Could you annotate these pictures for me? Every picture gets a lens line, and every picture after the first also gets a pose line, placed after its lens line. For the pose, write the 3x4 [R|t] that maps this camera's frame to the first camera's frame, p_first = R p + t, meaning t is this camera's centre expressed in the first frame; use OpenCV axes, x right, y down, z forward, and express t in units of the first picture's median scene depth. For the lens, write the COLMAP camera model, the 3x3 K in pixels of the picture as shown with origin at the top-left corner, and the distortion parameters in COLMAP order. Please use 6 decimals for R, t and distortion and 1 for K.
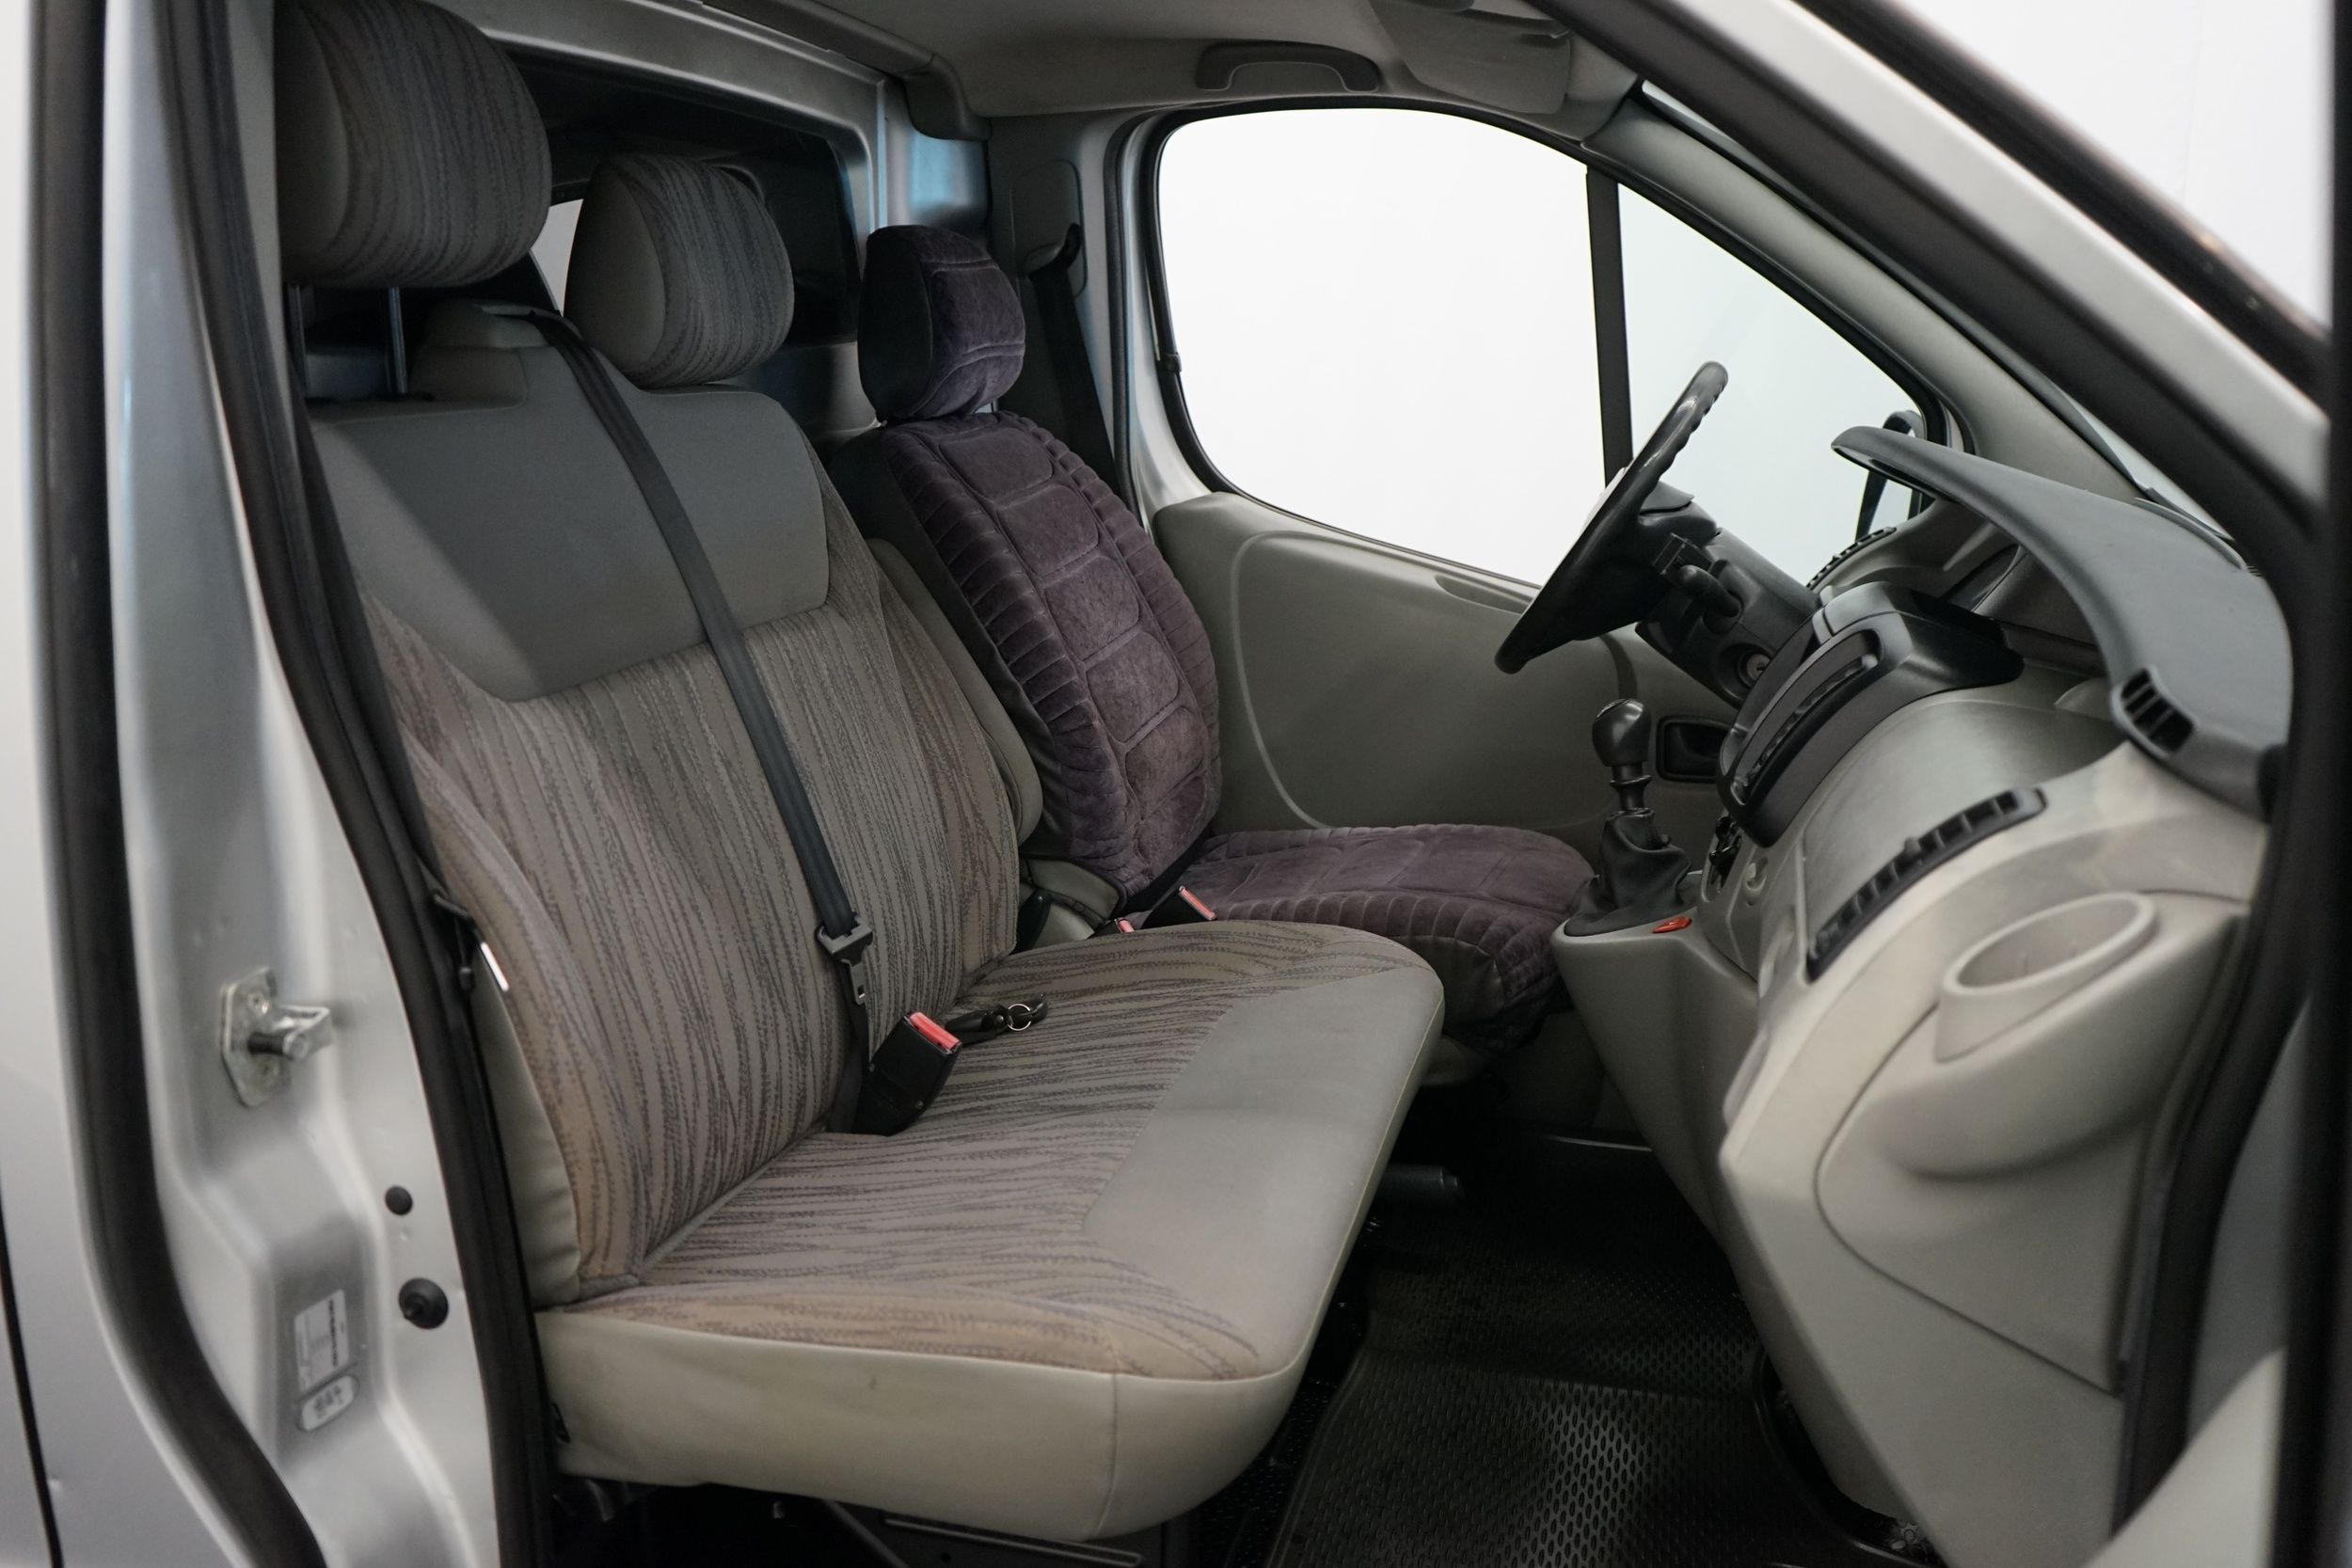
lens RADIAL K [[2110.3, 0, 1175.2], [0, 2110.3, 784.7], [0, 0, 1]] dist [-0.009530, -0.000717]
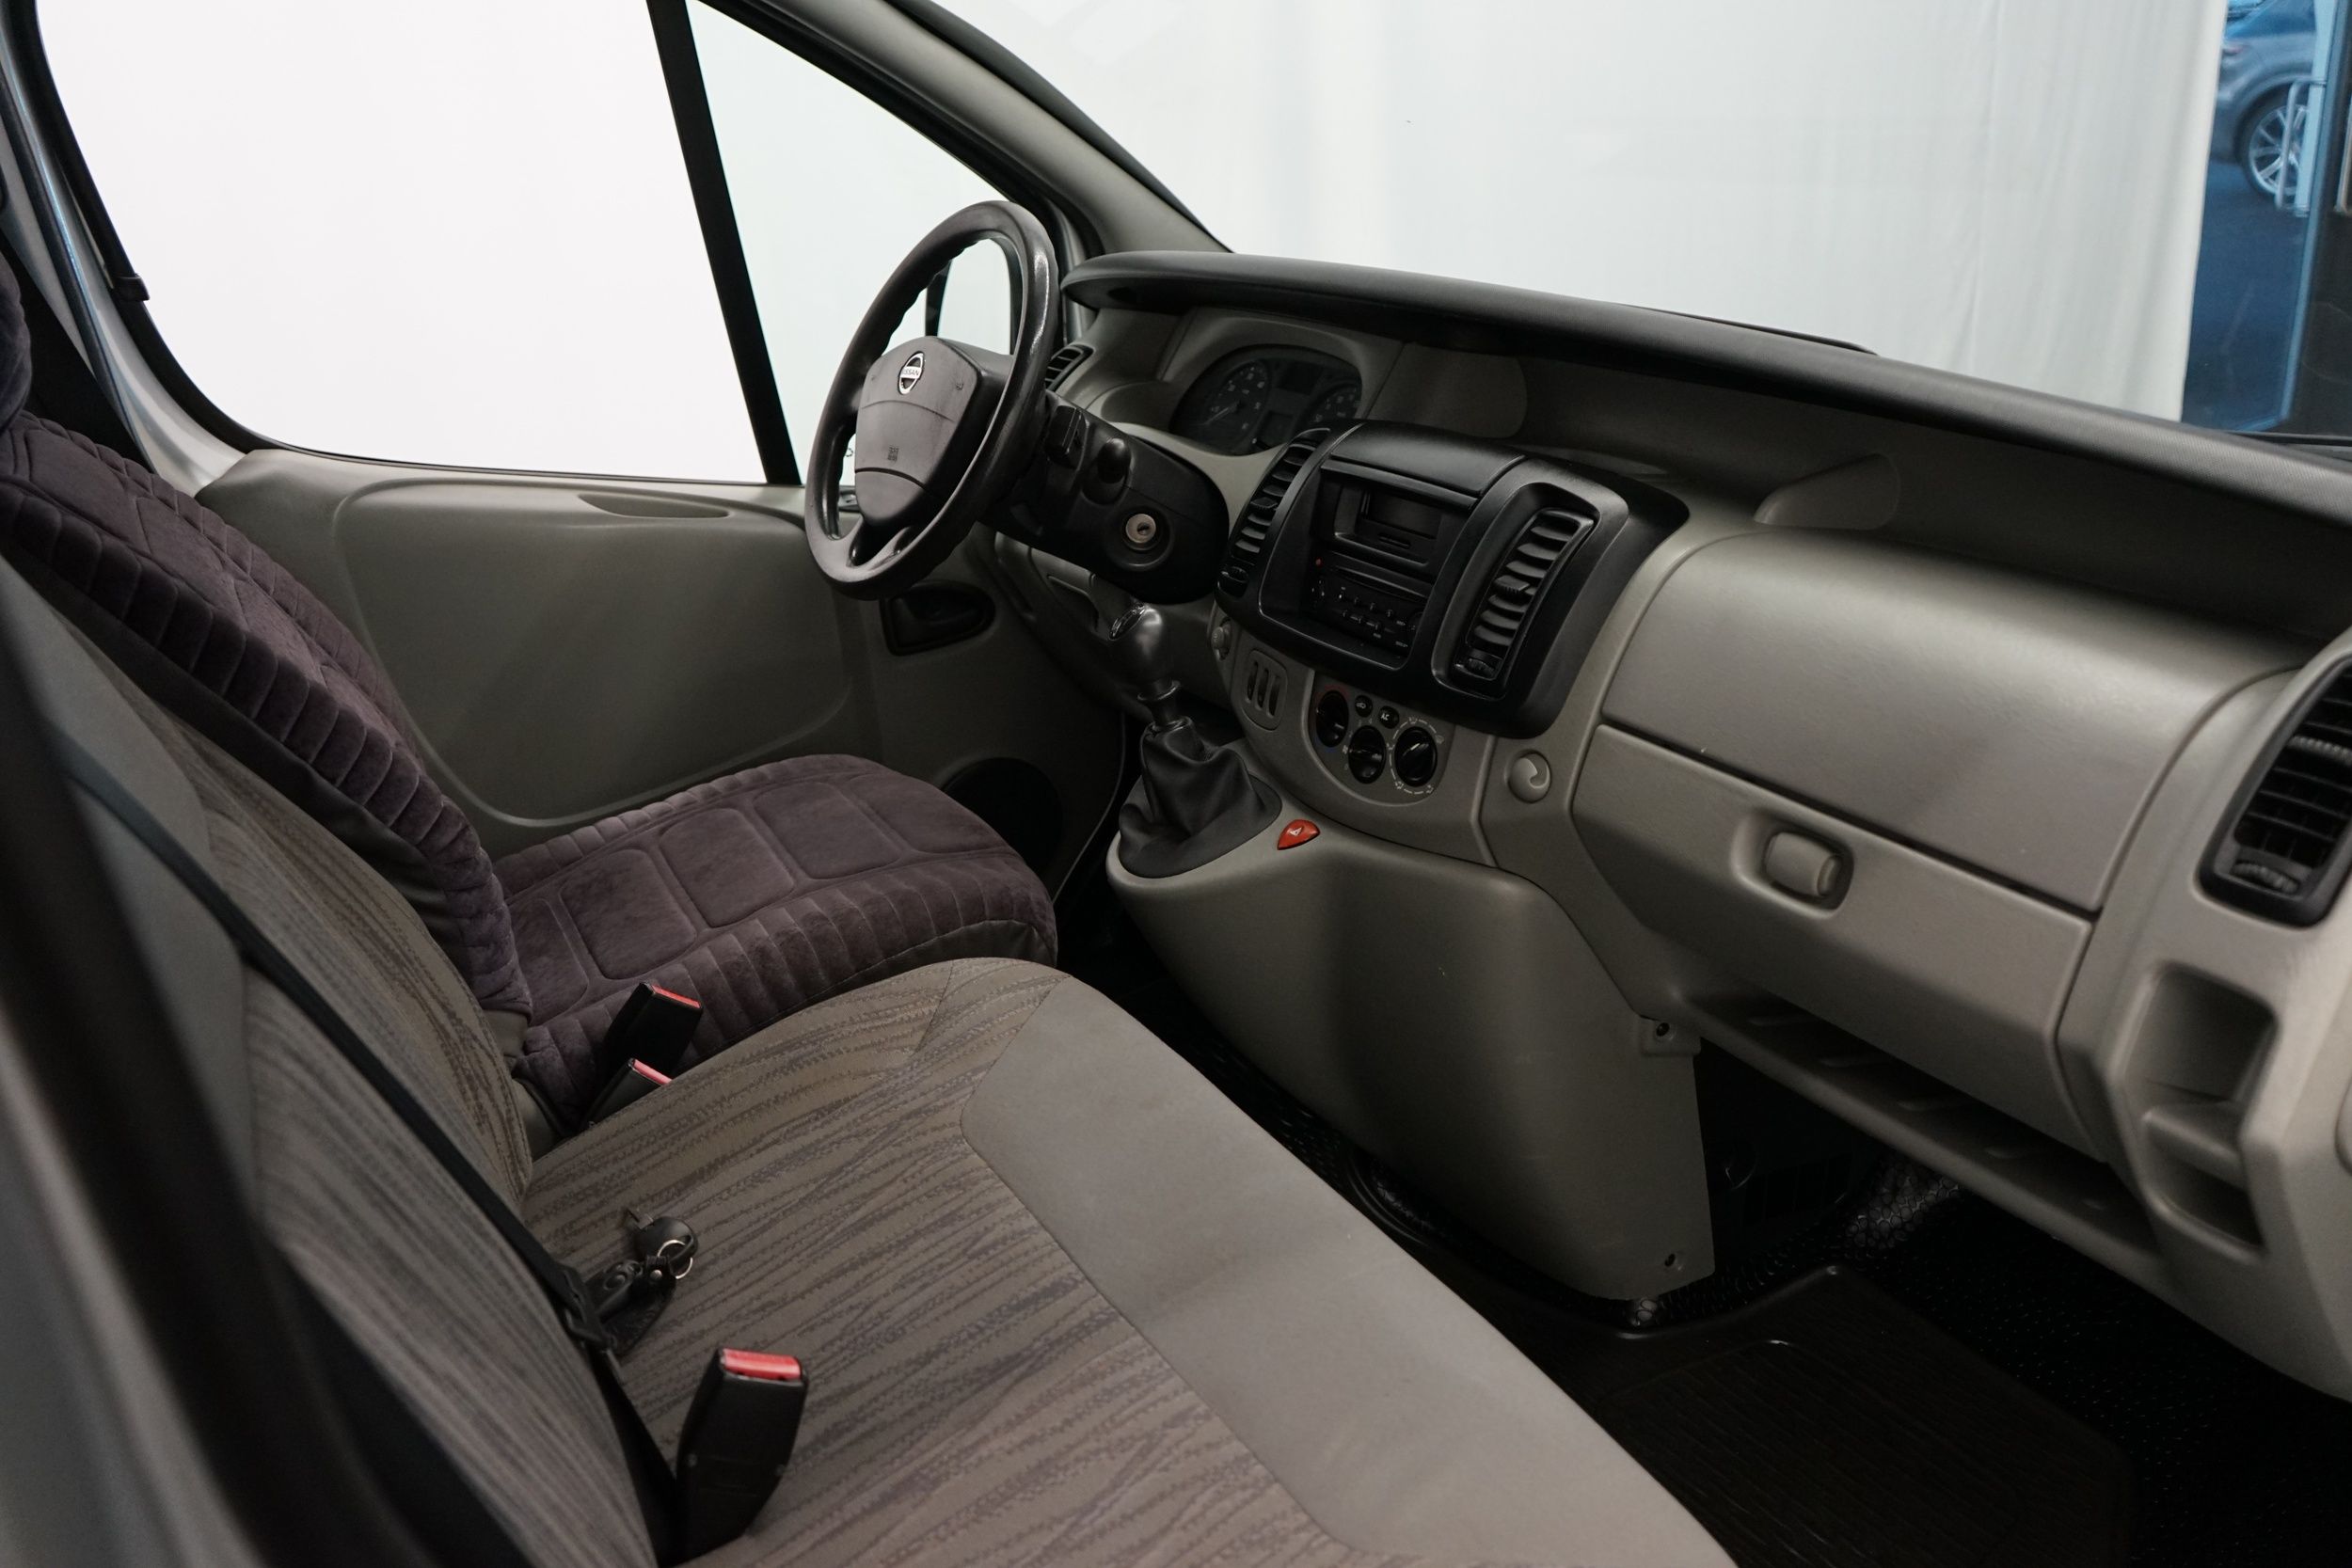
lens RADIAL K [[1872.9, 0, 1177.9], [0, 1872.9, 782.4], [0, 0, 1]] dist [-0.004517, -0.003156]
pose [[0.715228, -0.322478, 0.620045, -0.259661], [0.235392, 0.946502, 0.220738, -0.127144], [-0.658057, -0.011925, 0.752874, 0.361194]]
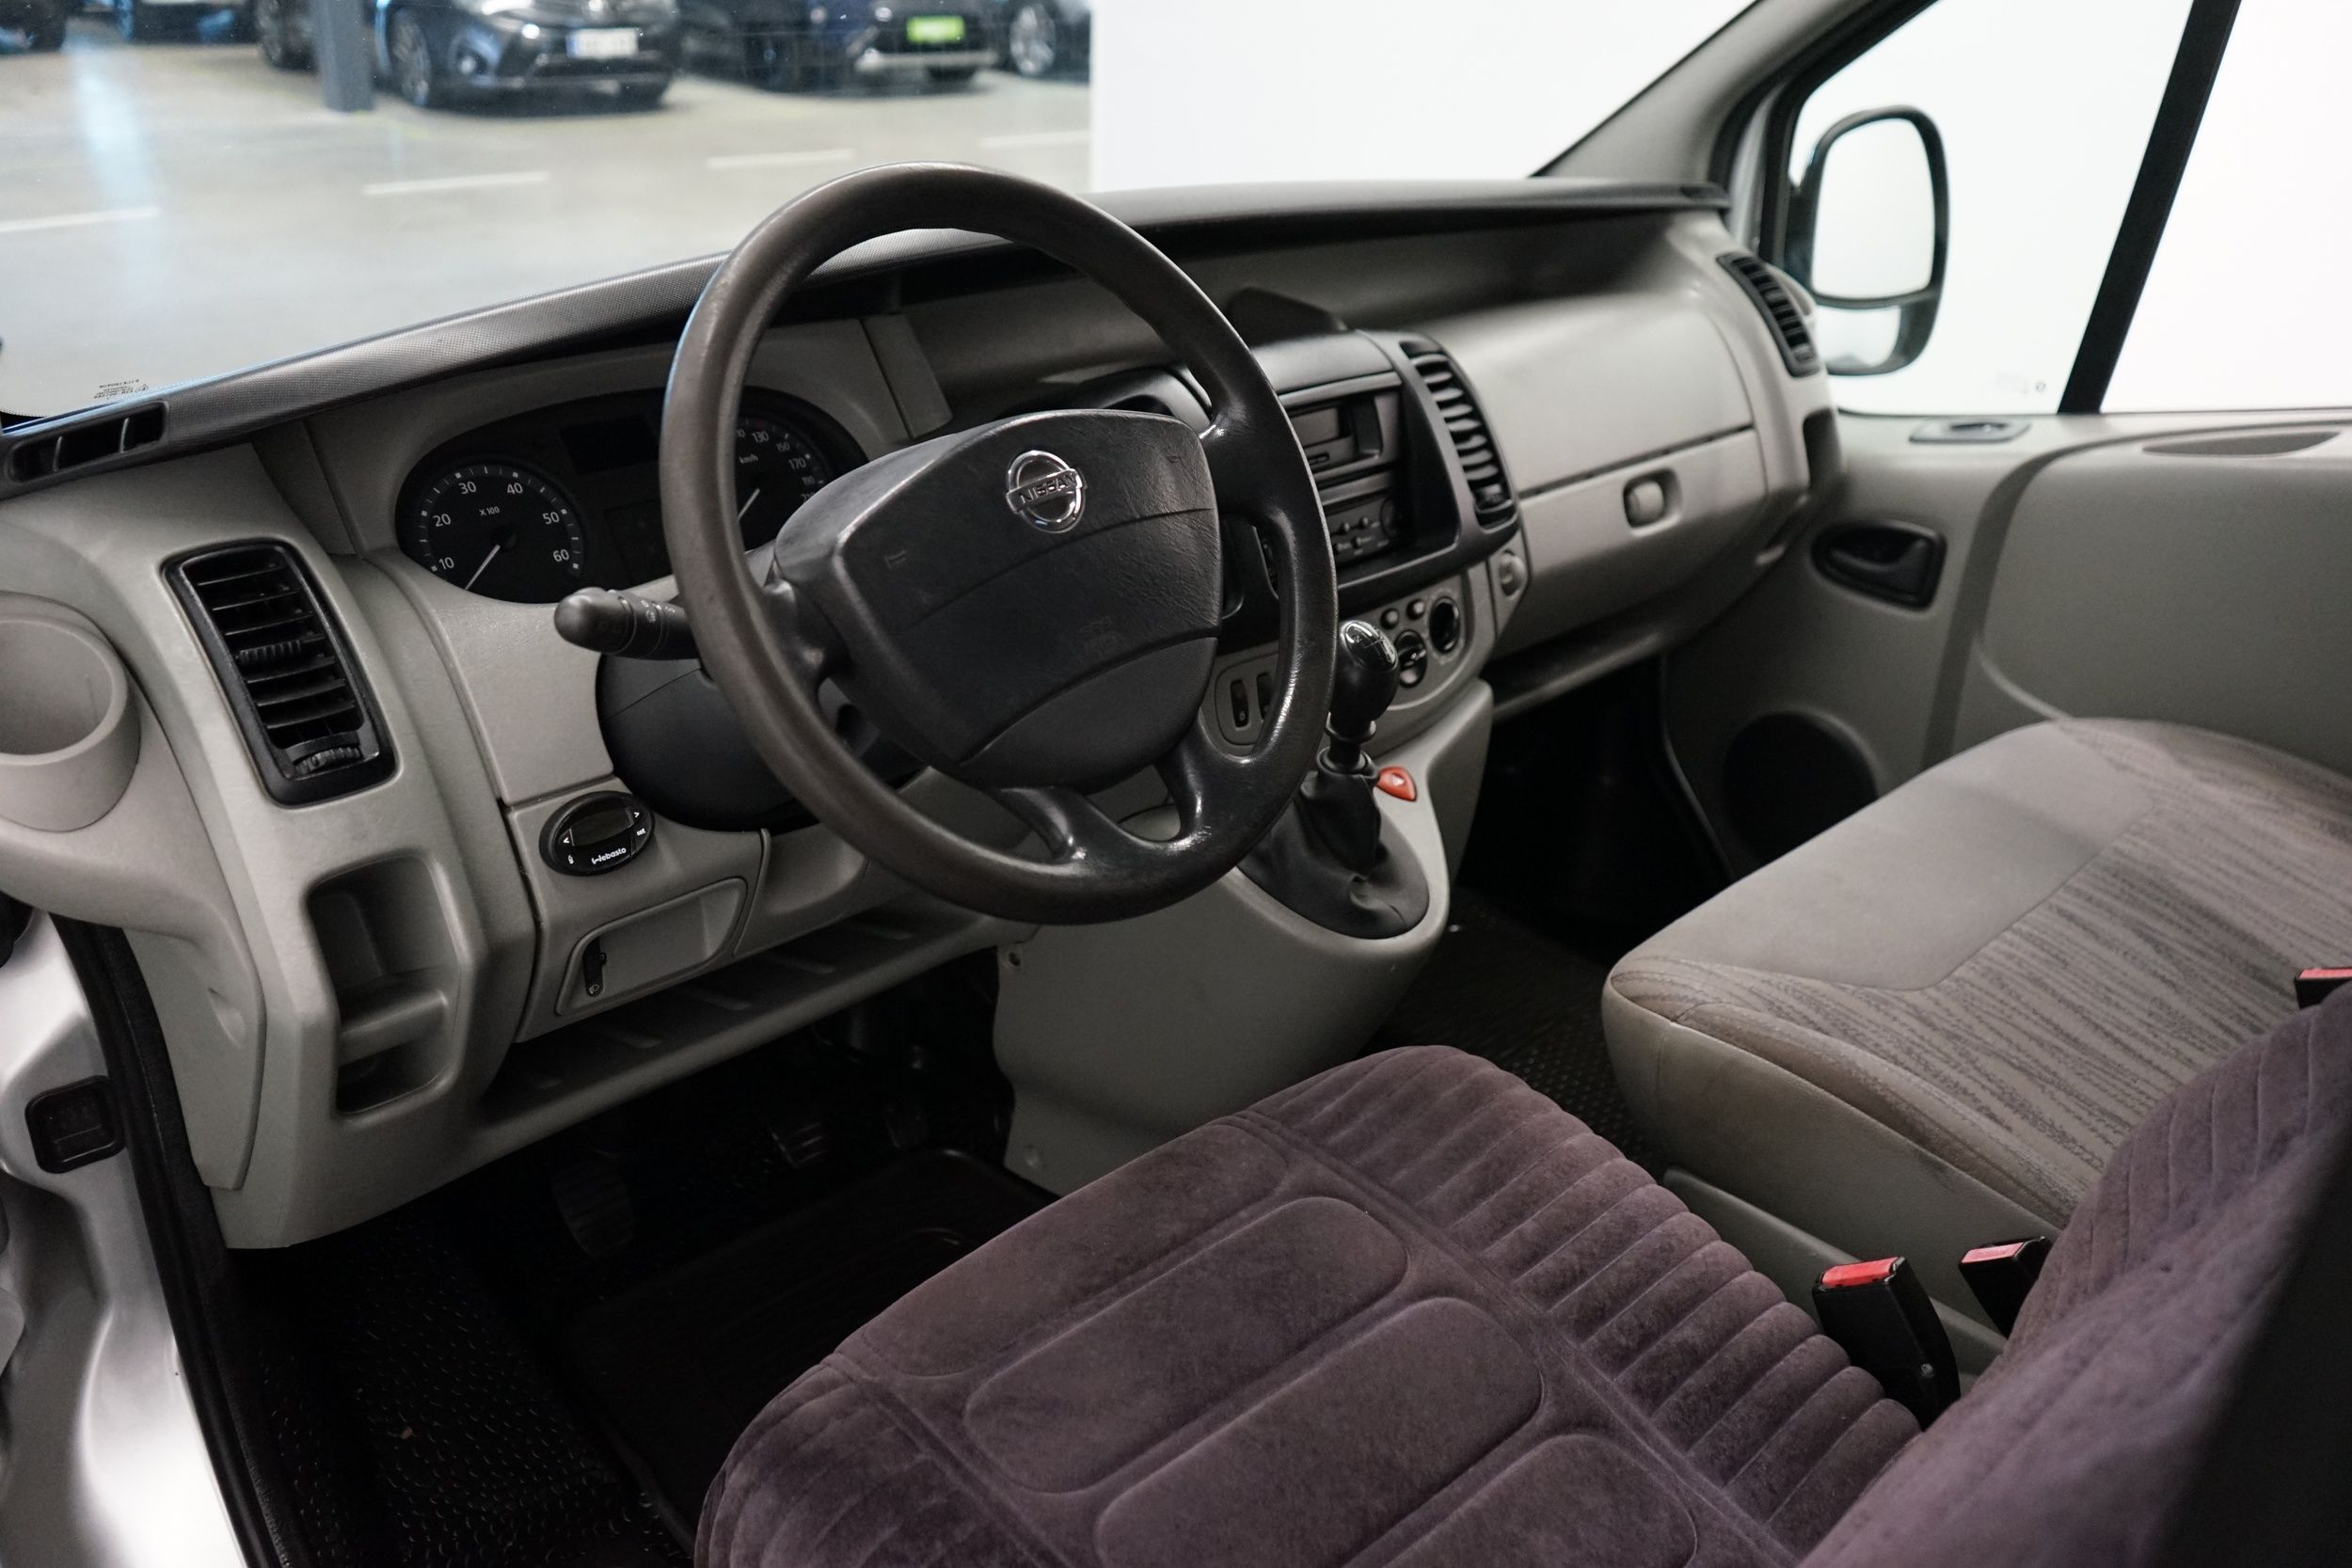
lens RADIAL K [[1872.9, 0, 1179.2], [0, 1872.9, 787.9], [0, 0, 1]] dist [-0.004517, -0.003156]
pose [[-0.856957, -0.259234, 0.445445, -0.018822], [0.075863, 0.791430, 0.606533, -0.346538], [-0.509773, 0.553566, -0.658556, 1.349071]]
